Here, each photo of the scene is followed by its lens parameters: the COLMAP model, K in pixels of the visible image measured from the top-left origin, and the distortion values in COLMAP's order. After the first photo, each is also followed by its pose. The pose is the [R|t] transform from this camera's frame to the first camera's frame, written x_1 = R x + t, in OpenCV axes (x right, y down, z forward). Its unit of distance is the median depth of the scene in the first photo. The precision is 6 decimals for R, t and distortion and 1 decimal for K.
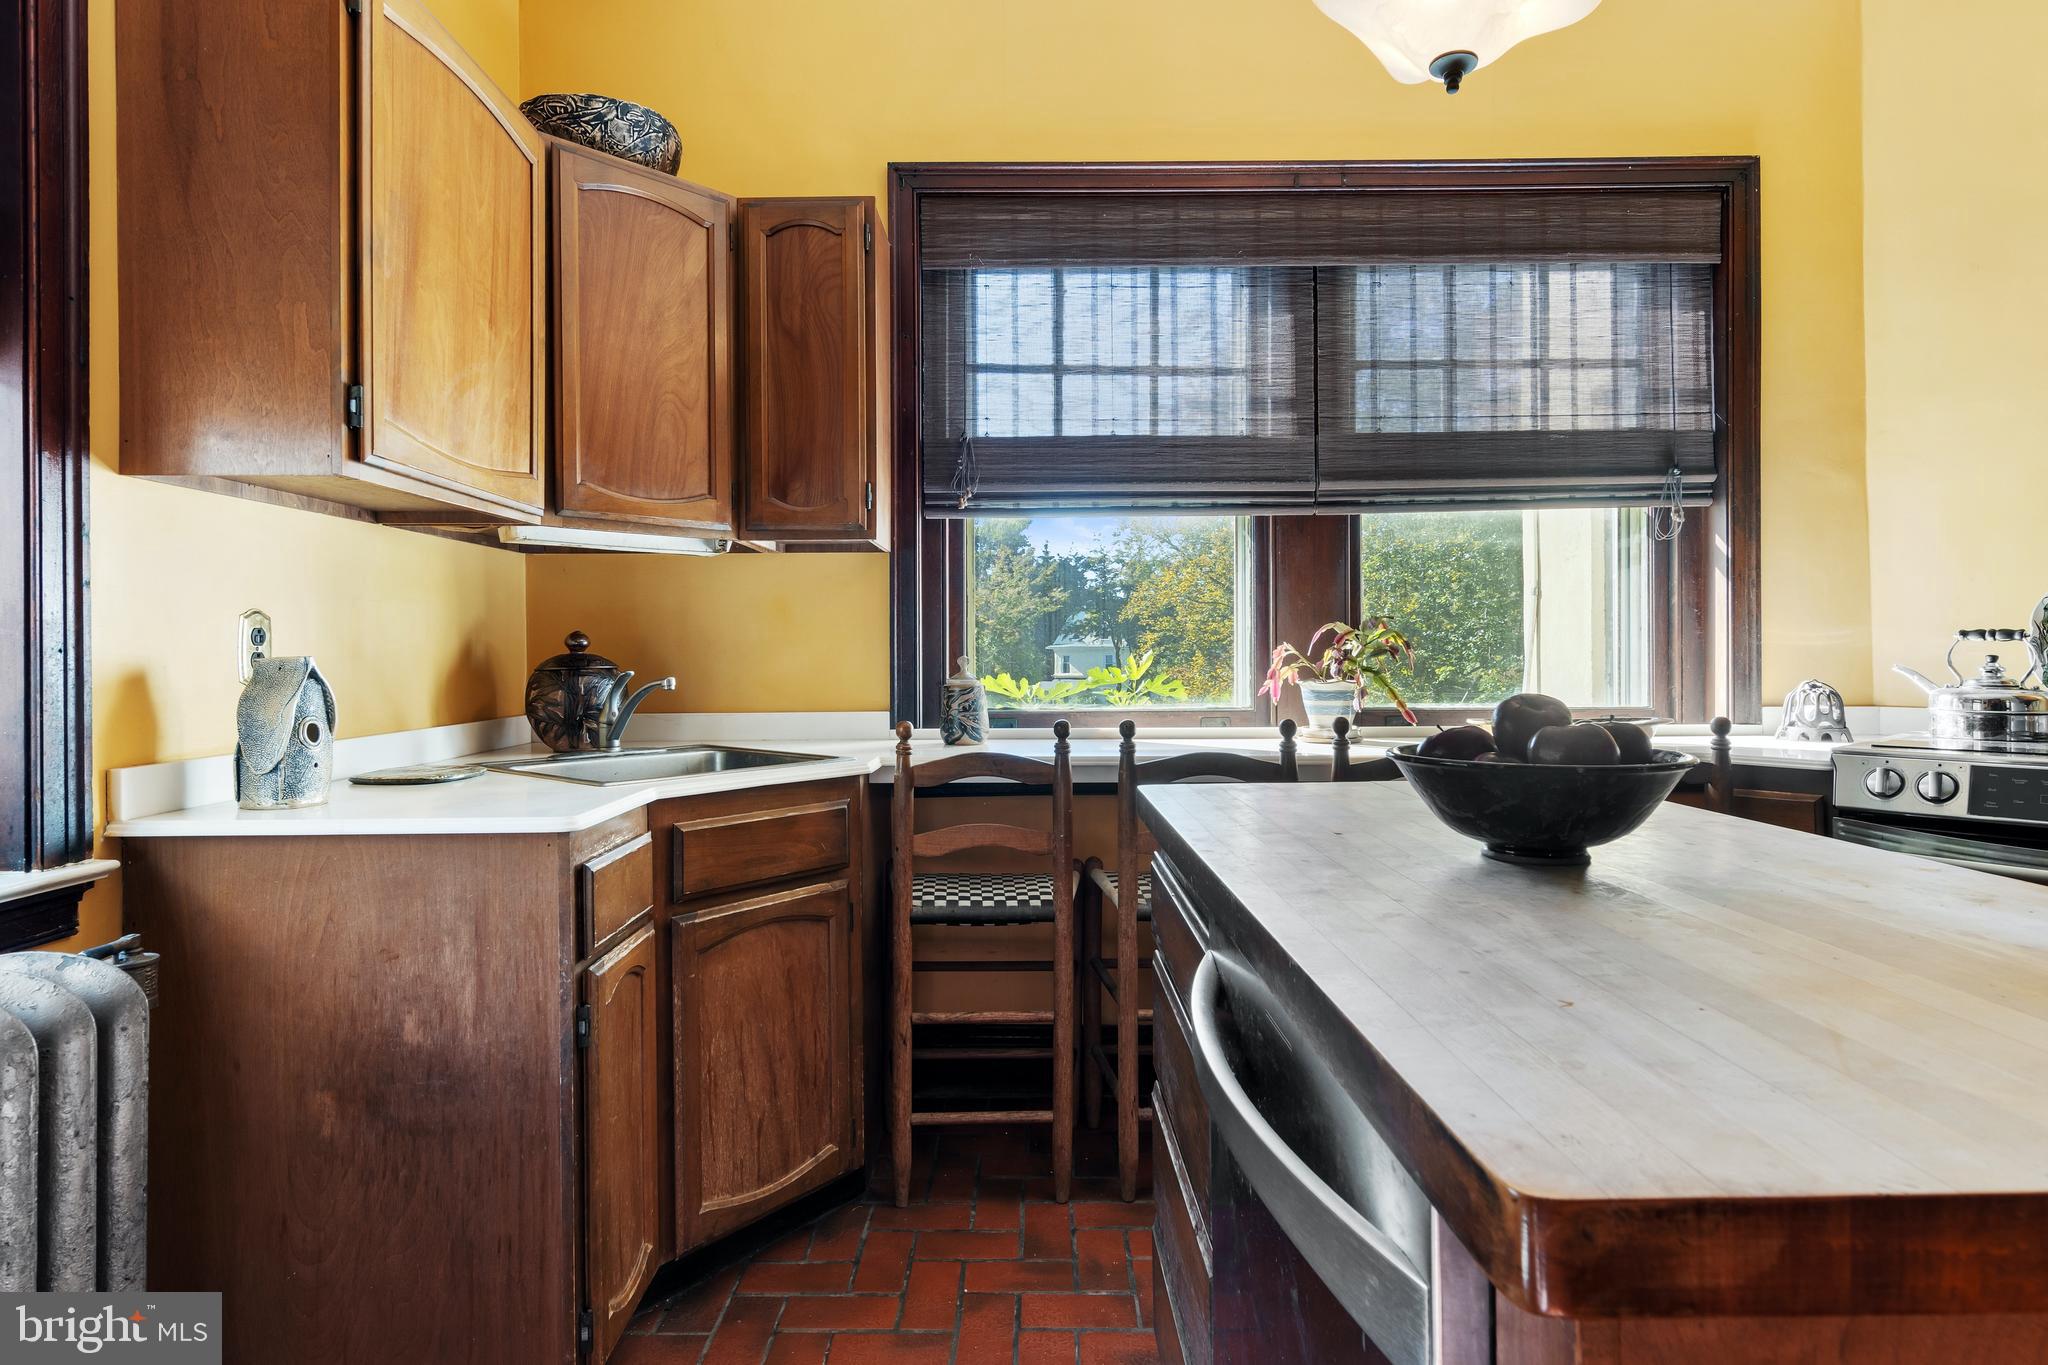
lens RADIAL K [[1074.7, 0, 1034.1], [0, 1074.7, 655.3], [0, 0, 1]] dist [0.013286, -0.005172]
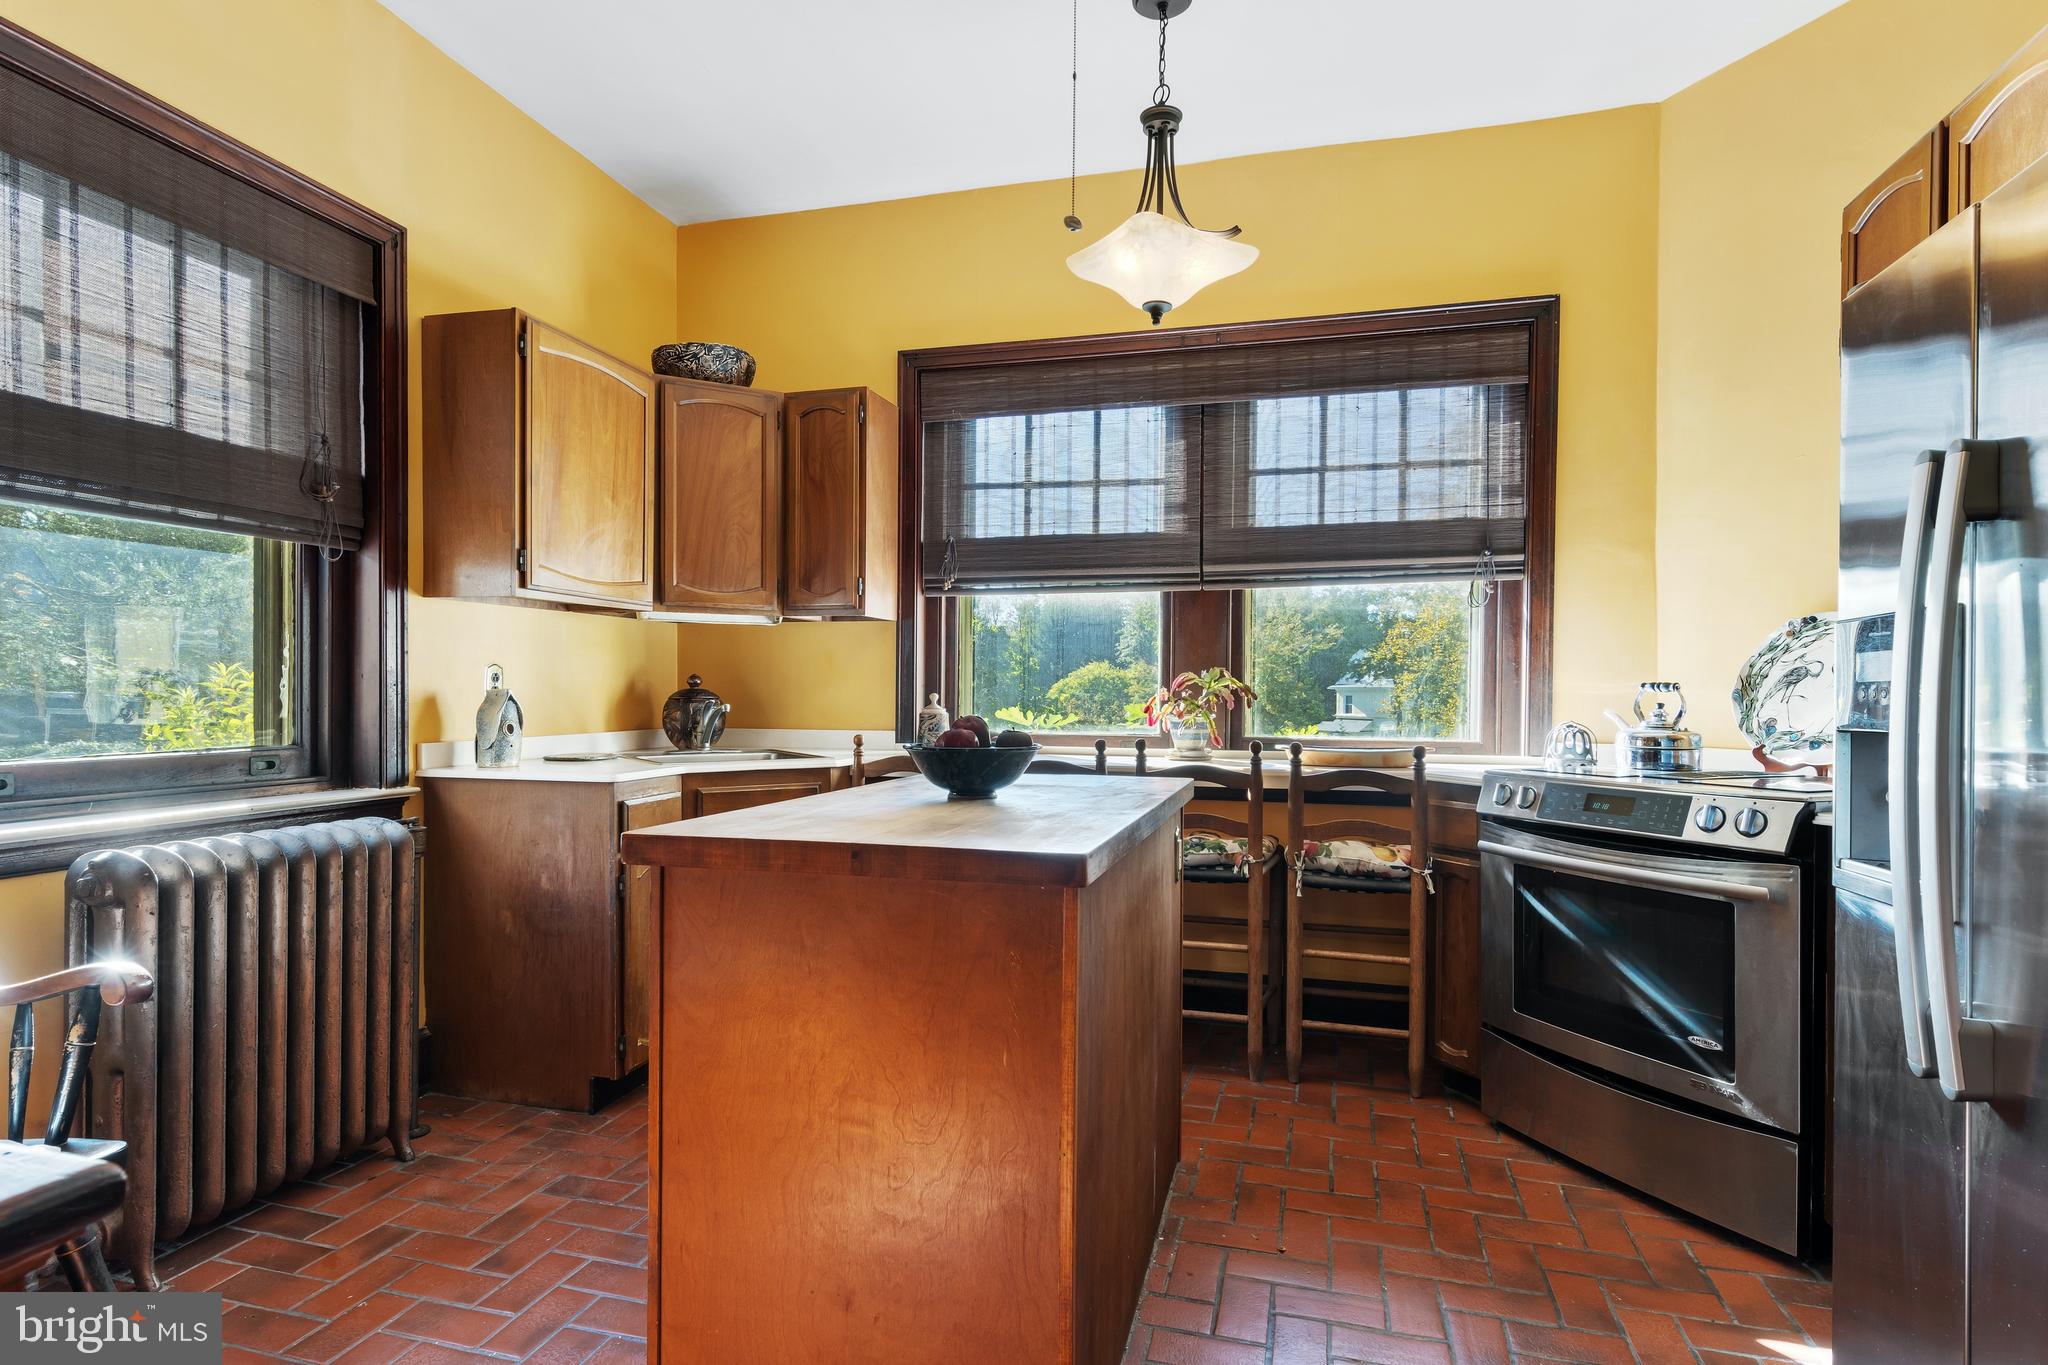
lens RADIAL K [[1074.7, 0, 1035.3], [0, 1074.7, 706.3], [0, 0, 1]] dist [0.013286, -0.005172]
pose [[0.963423, 0.016303, -0.267490, 0.490686], [-0.012861, 0.999810, 0.014614, -0.004970], [0.267677, -0.010639, 0.963450, -0.390752]]
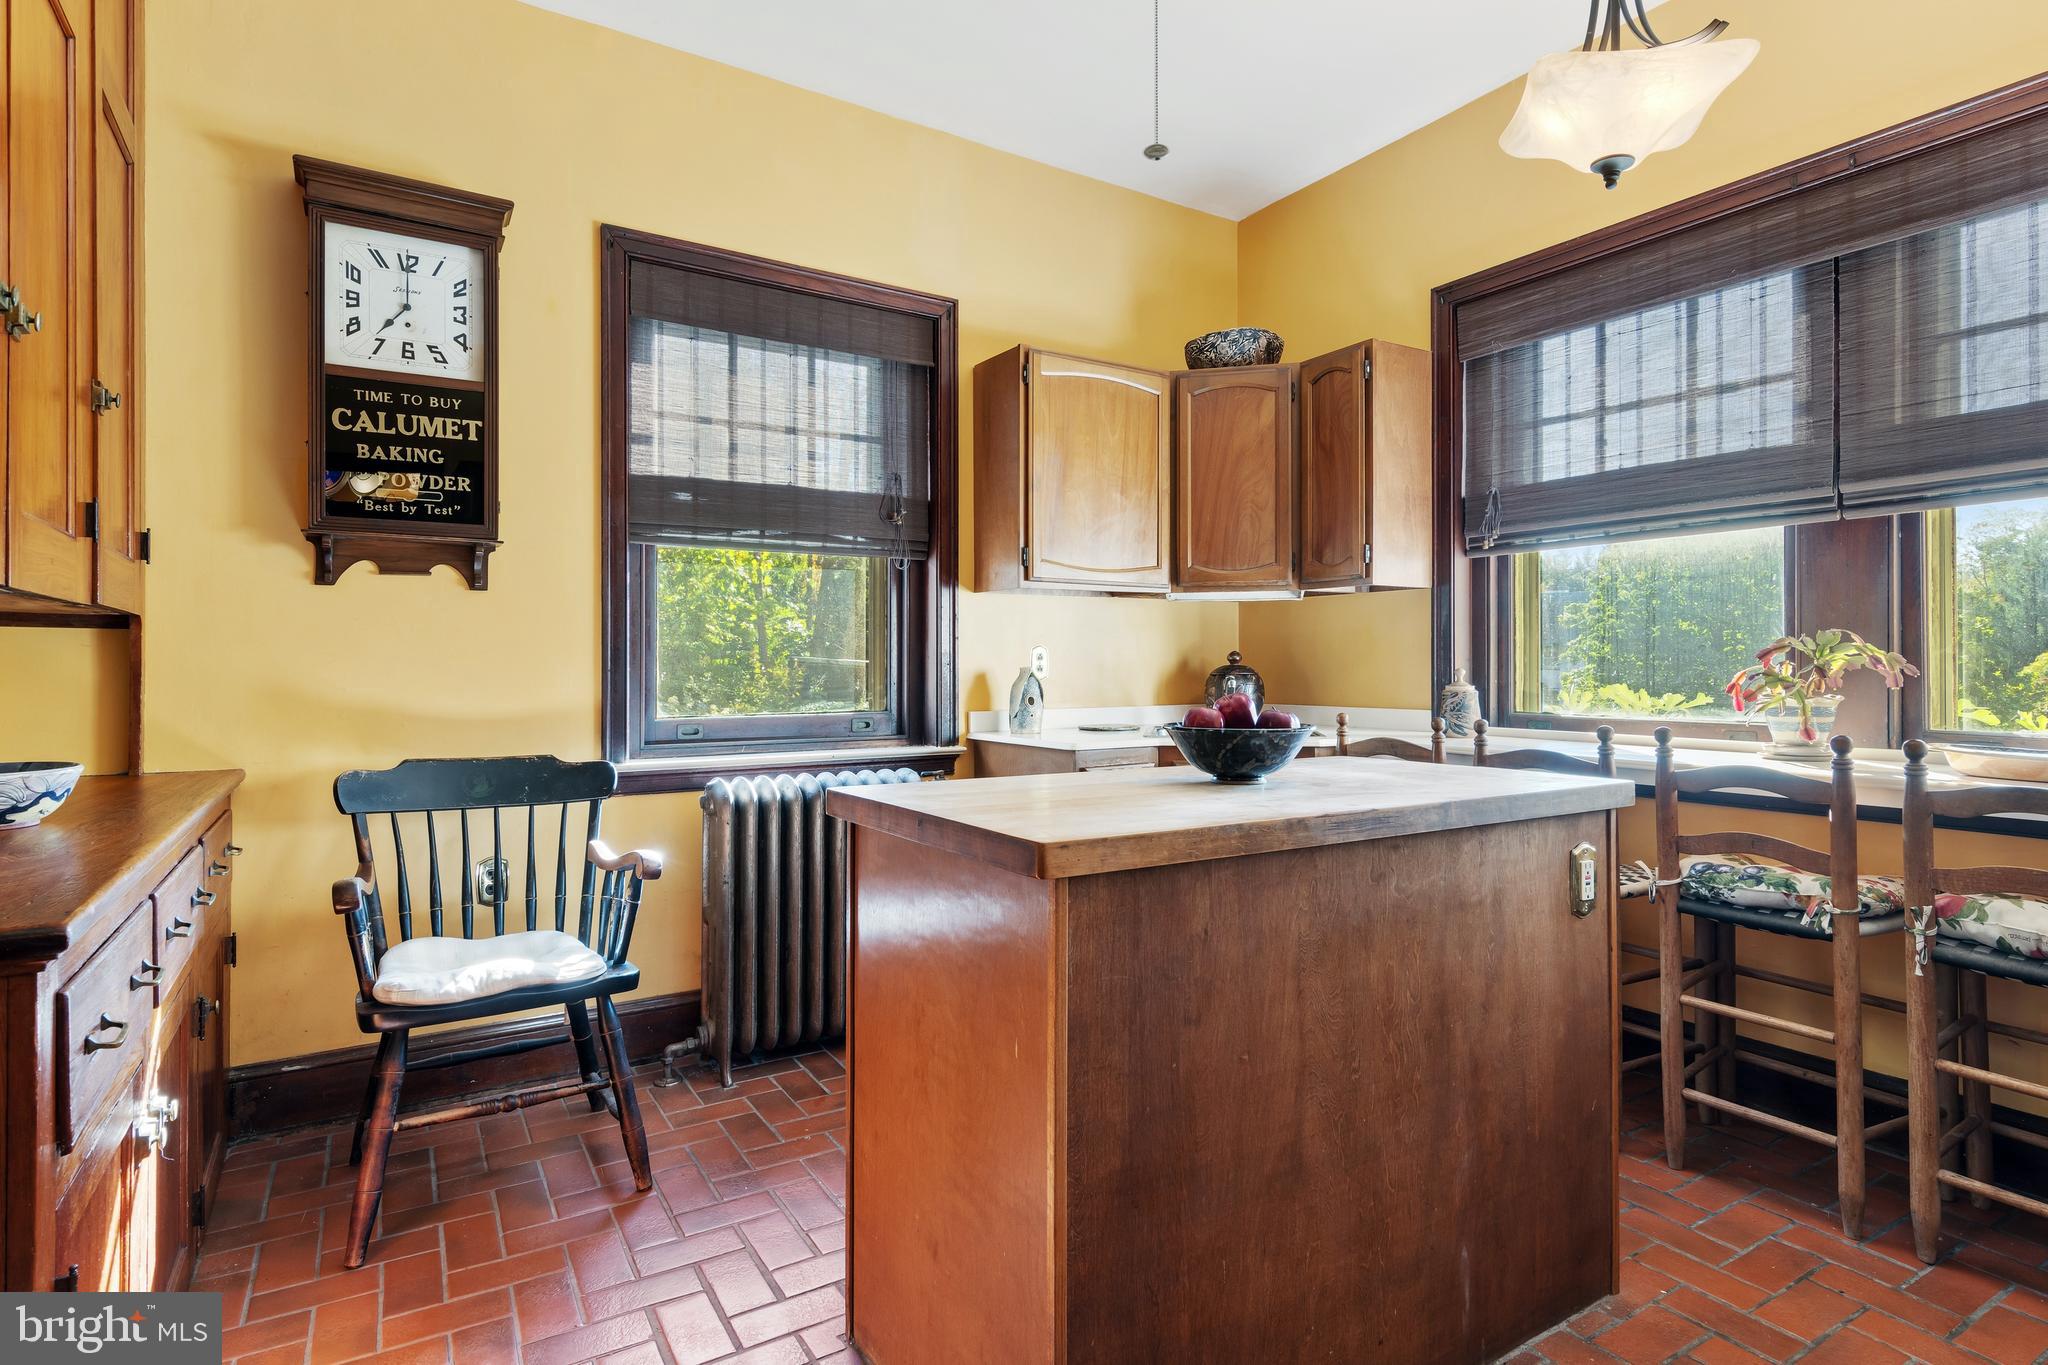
lens RADIAL K [[1074.7, 0, 1012.4], [0, 1074.7, 657.9], [0, 0, 1]] dist [0.013286, -0.005172]
pose [[0.515342, -0.000546, -0.856984, 0.811777], [-0.002445, 0.999995, -0.002107, -0.007938], [0.856981, 0.003182, 0.515338, -0.118349]]
